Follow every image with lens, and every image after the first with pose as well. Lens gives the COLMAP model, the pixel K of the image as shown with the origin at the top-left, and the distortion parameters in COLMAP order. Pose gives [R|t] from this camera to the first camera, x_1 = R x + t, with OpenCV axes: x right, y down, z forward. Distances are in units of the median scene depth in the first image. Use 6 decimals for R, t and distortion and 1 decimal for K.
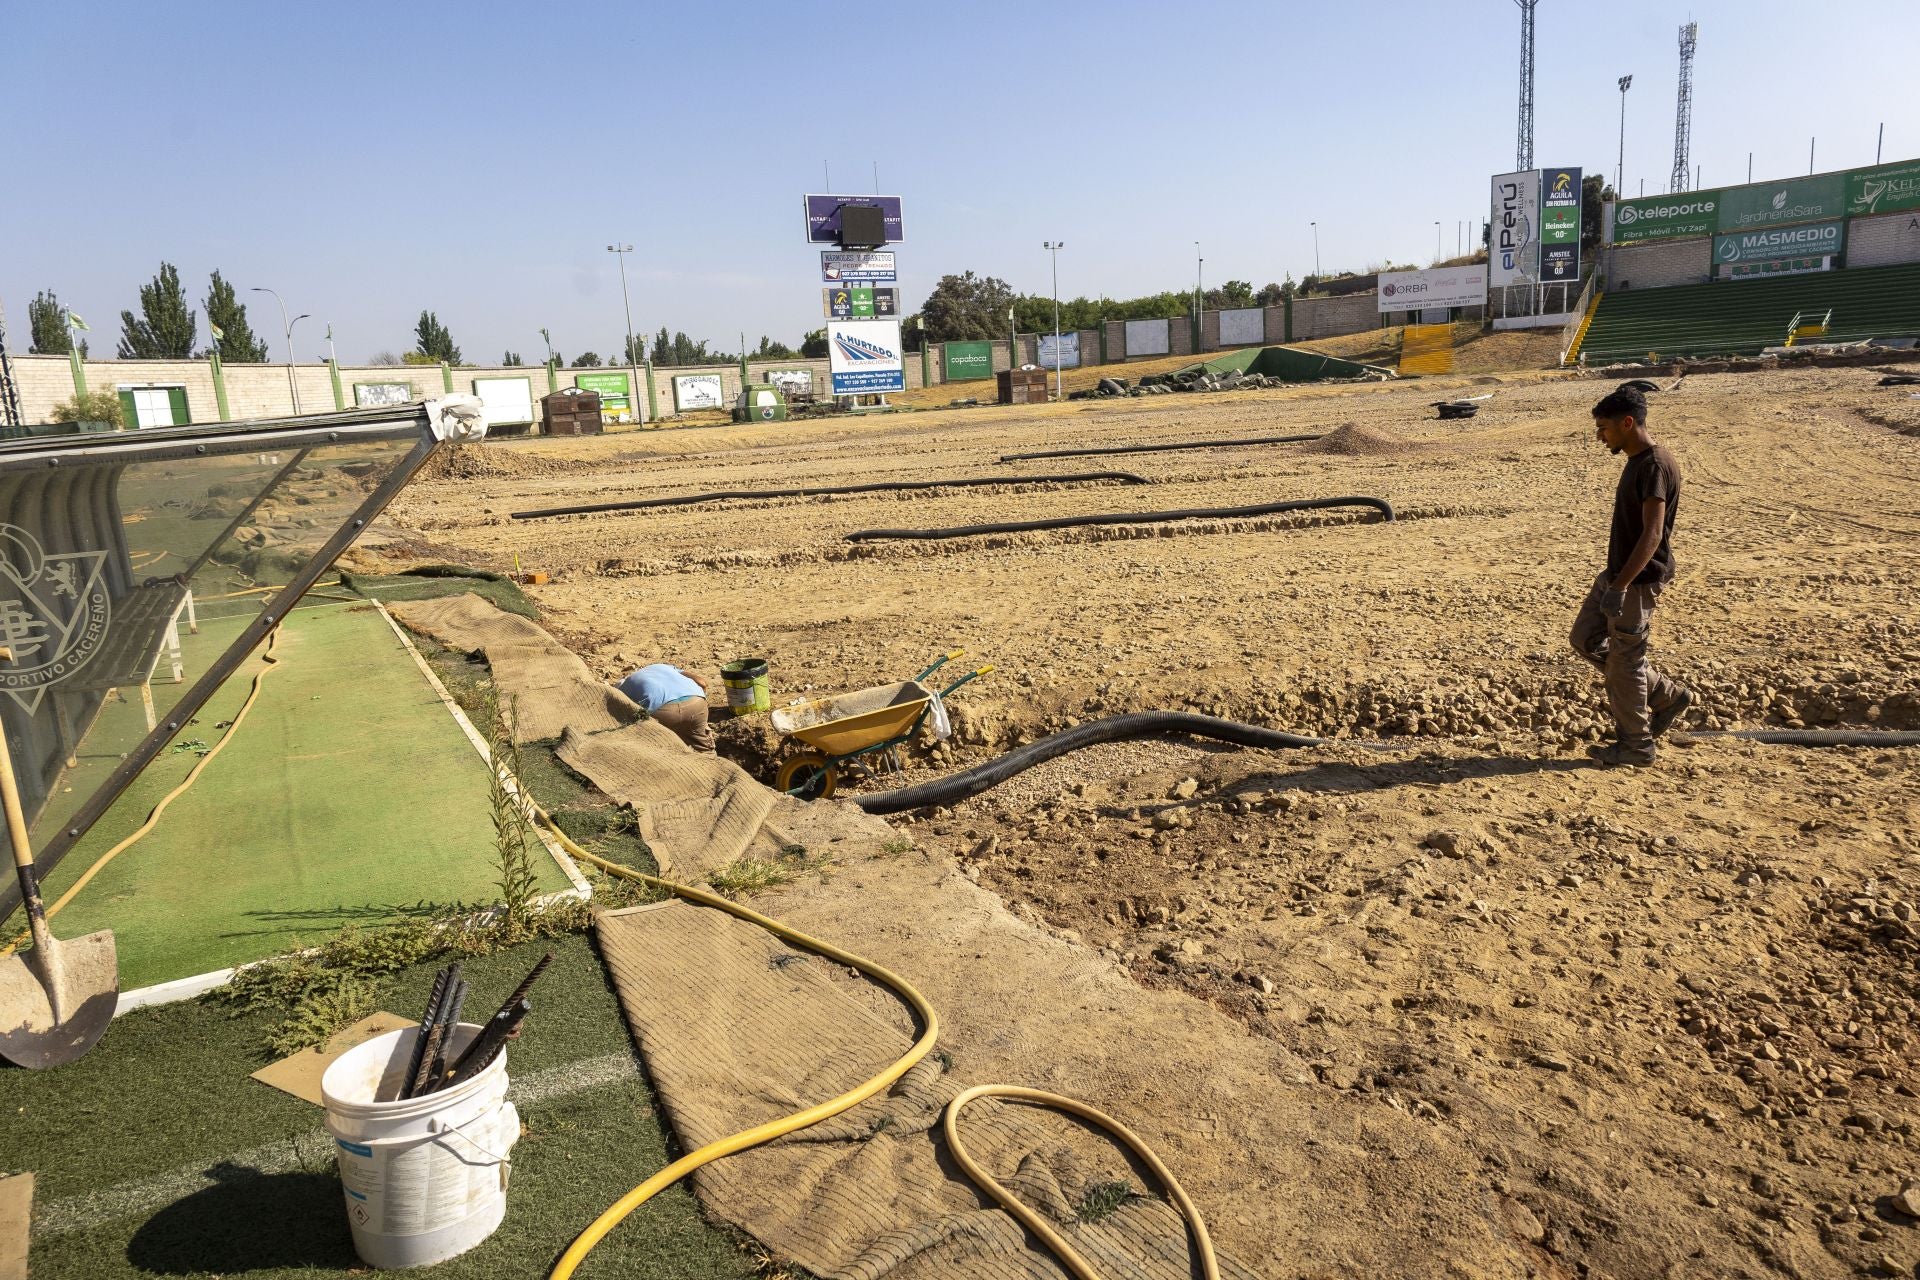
lens RADIAL K [[1245.9, 0, 971.8], [0, 1245.9, 635.4], [0, 0, 1]] dist [0.014828, -0.006364]
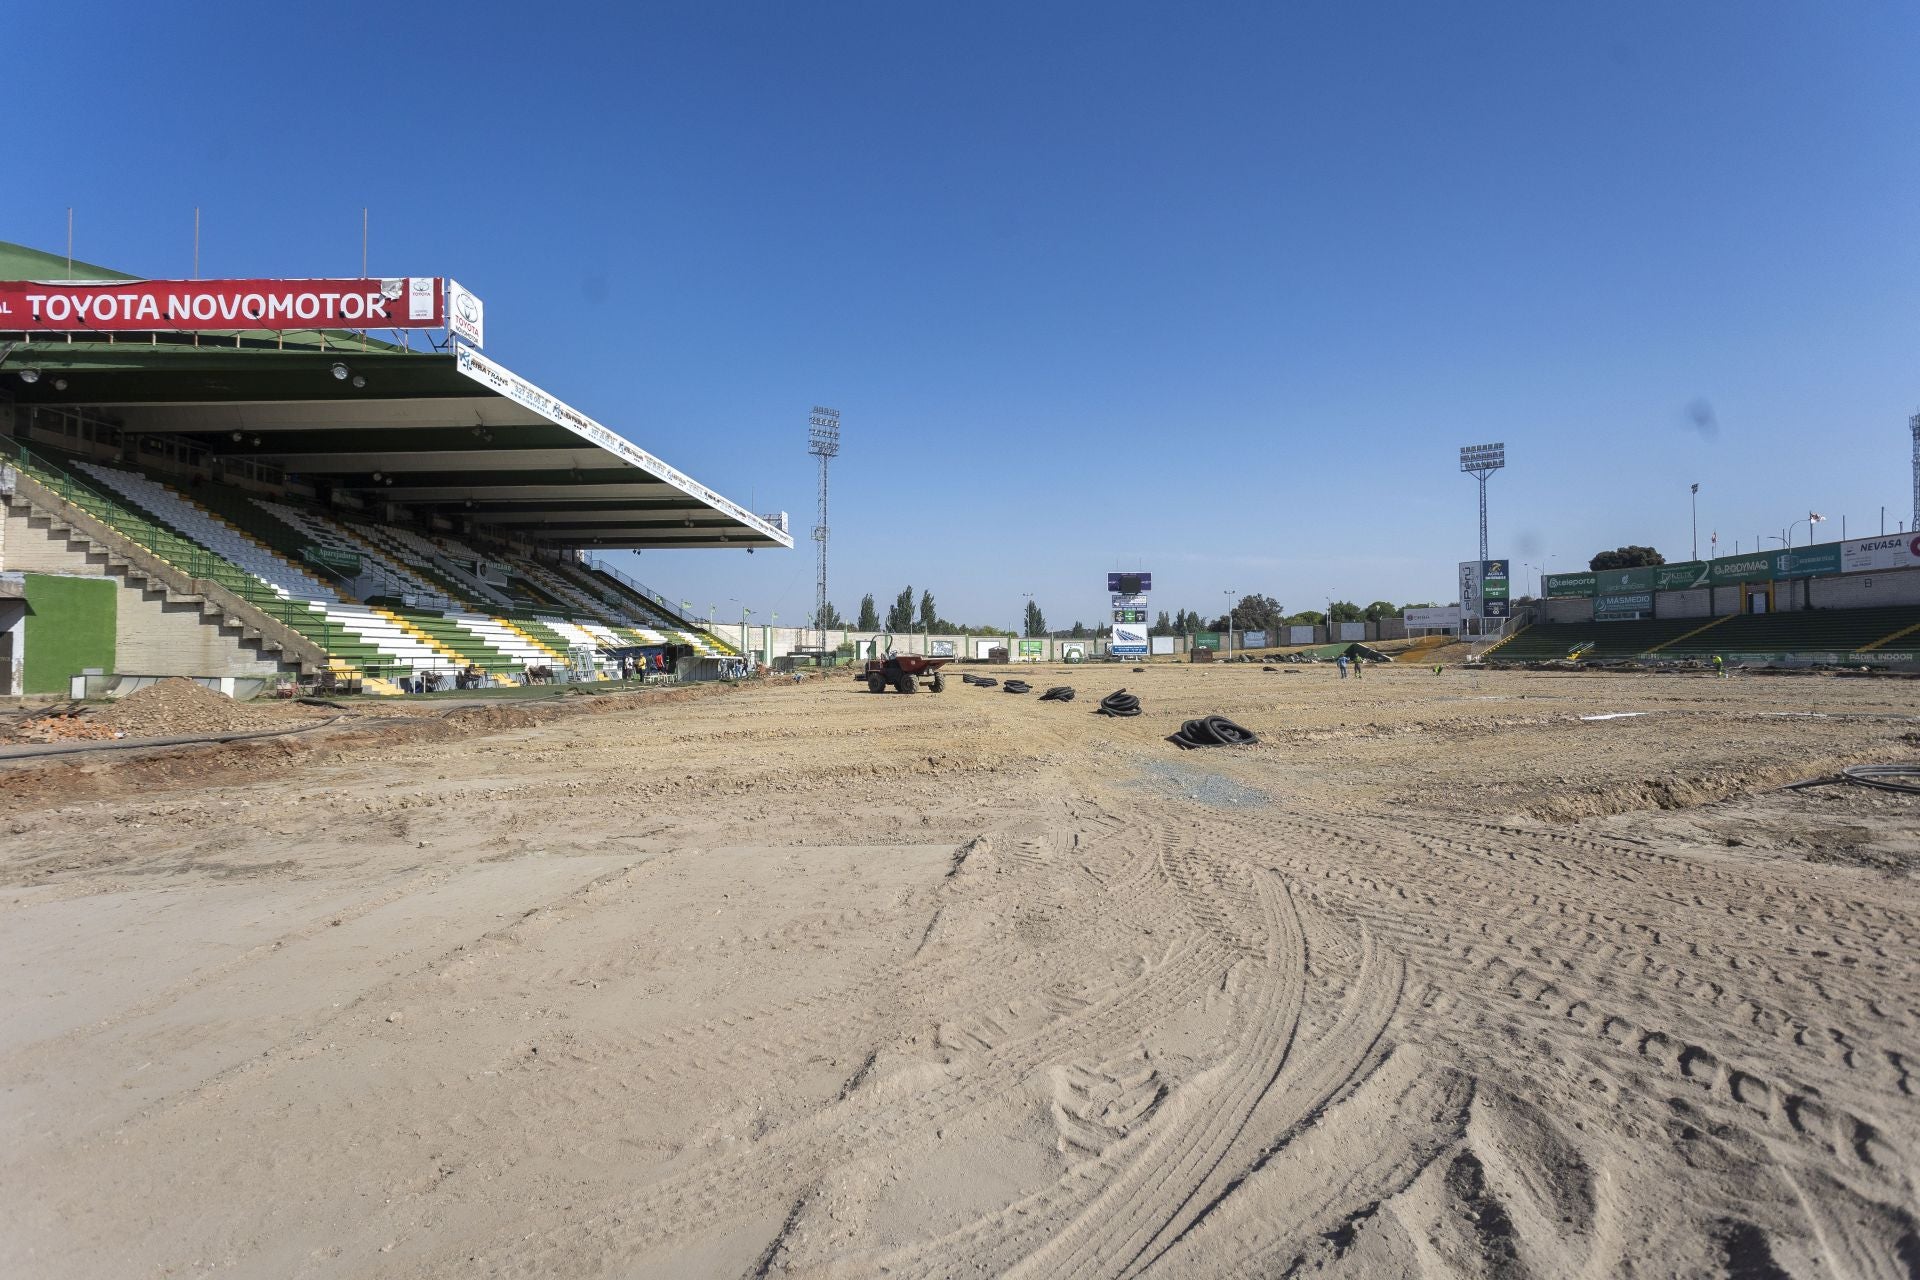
lens RADIAL K [[906.4, 0, 965.1], [0, 906.4, 633.8], [0, 0, 1]] dist [0.004956, 0.003388]
pose [[0.851242, 0.045386, -0.522806, 0.510825], [-0.149255, 0.976047, -0.158287, 0.074229], [0.503100, 0.212772, 0.837627, -0.535861]]
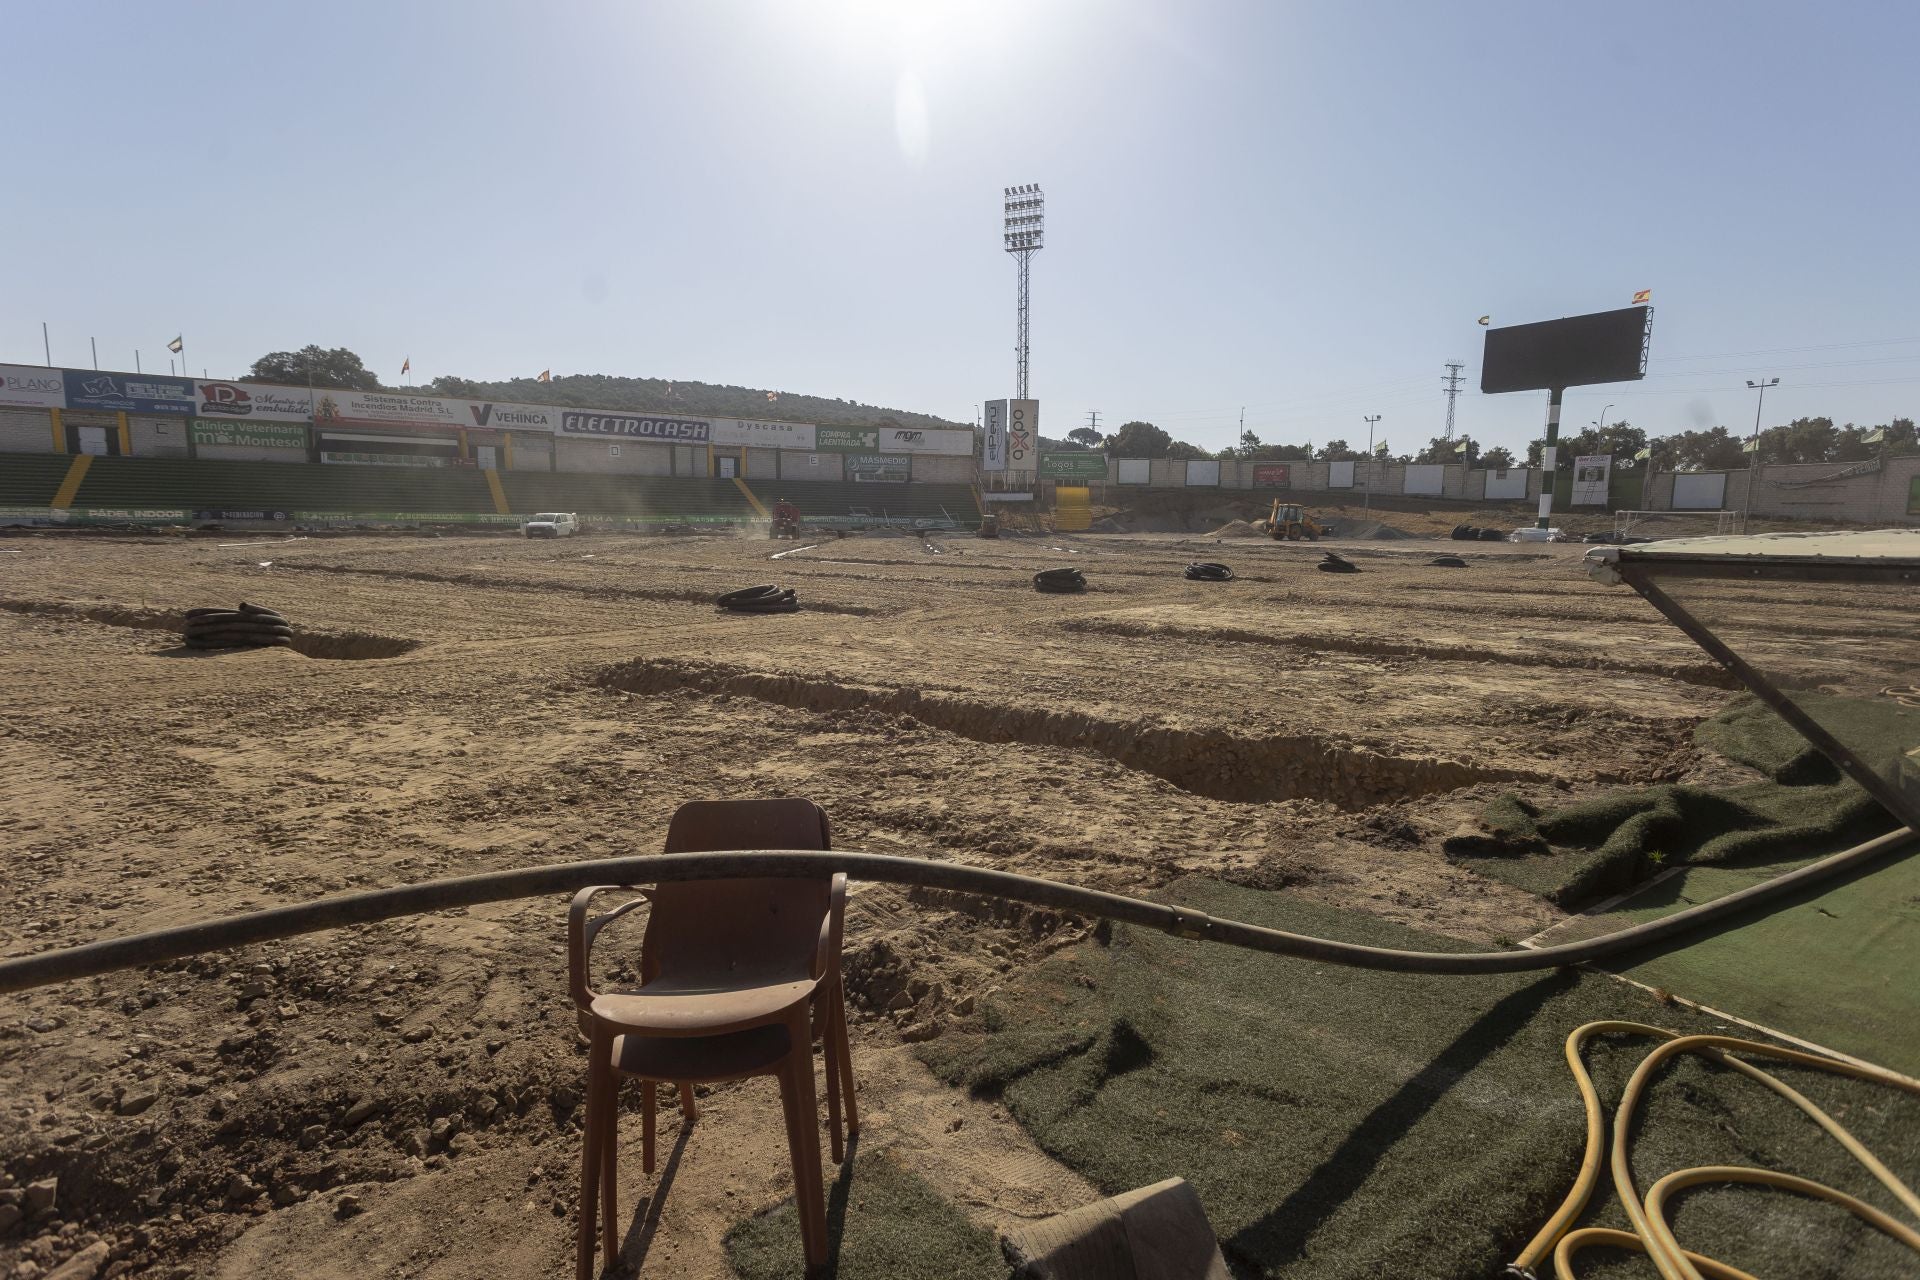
lens RADIAL K [[906.4, 0, 958.2], [0, 906.4, 634.0], [0, 0, 1]] dist [0.002133, 0.003849]
pose [[-0.058316, -0.065848, 0.996124, 0.029188], [0.186054, 0.979623, 0.075649, 0.011407], [-0.980807, 0.189745, -0.044877, -0.068794]]
